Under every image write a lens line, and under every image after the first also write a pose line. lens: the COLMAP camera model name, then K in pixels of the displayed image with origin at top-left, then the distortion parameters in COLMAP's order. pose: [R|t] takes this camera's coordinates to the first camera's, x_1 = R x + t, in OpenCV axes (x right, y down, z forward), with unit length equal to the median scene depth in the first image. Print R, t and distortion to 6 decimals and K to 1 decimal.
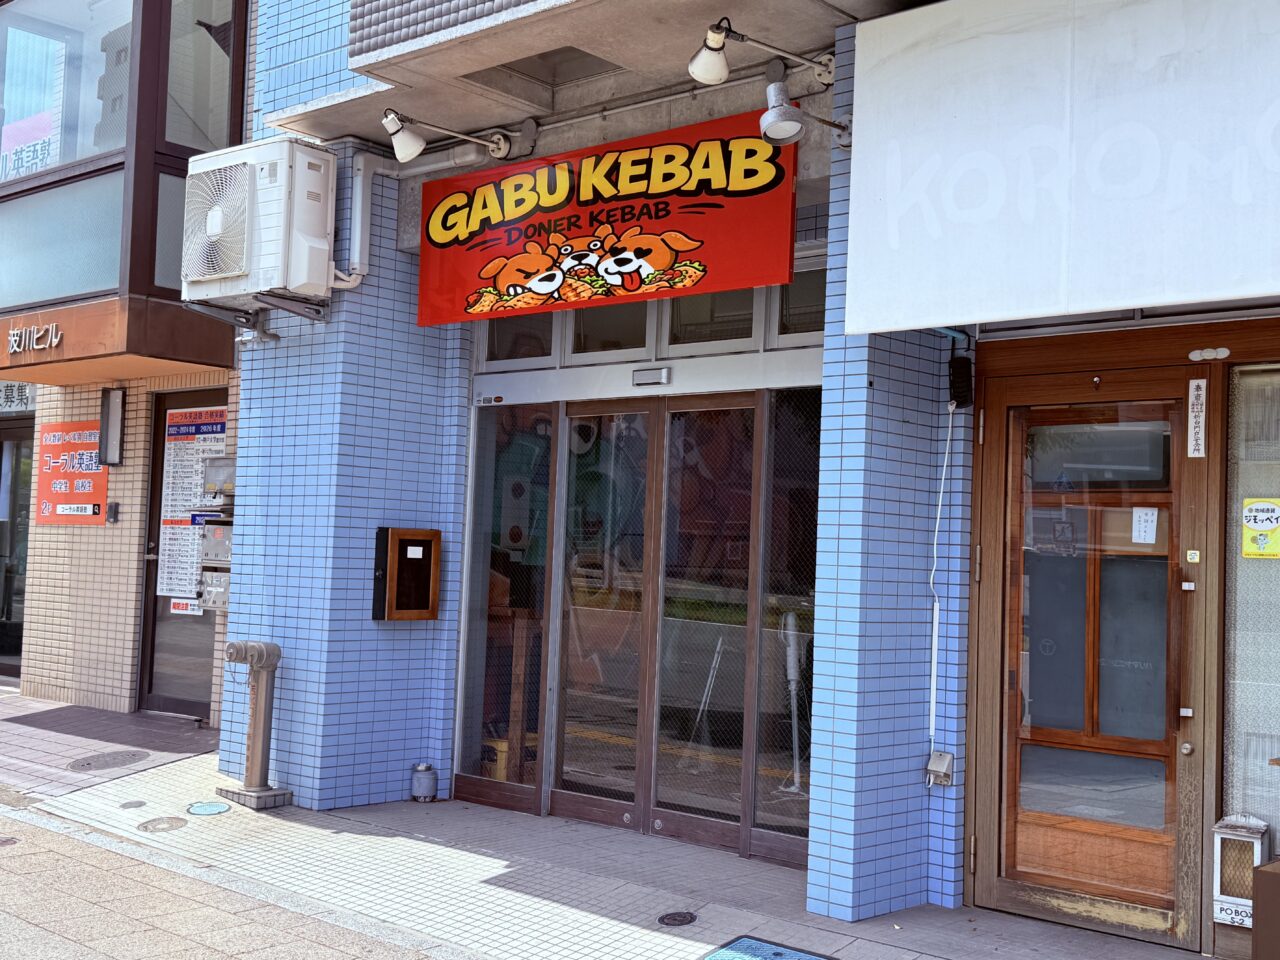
lens RADIAL K [[1493.0, 0, 640.0], [0, 1493.0, 480.0], [0, 0, 1]] dist [0.203276, -0.364295]
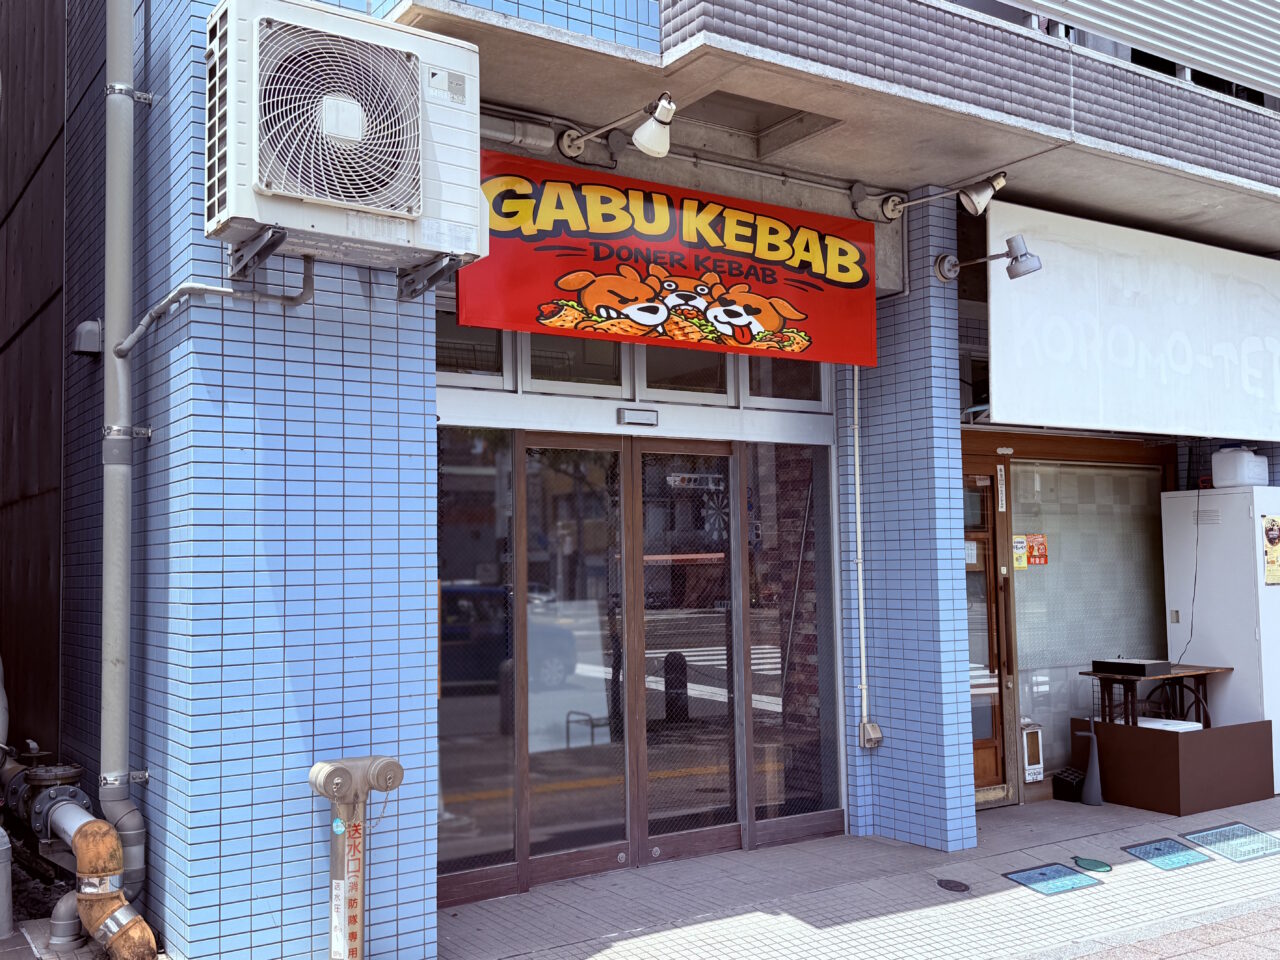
lens RADIAL K [[1246.3, 0, 640.4], [0, 1246.3, 490.9], [0, 0, 1]] dist [0.209516, -0.458476]
pose [[0.243575, 0.014722, 0.969770, -0.830543], [-0.027231, 0.999594, -0.008336, -0.011636], [-0.969500, -0.024377, 0.243877, 0.800154]]
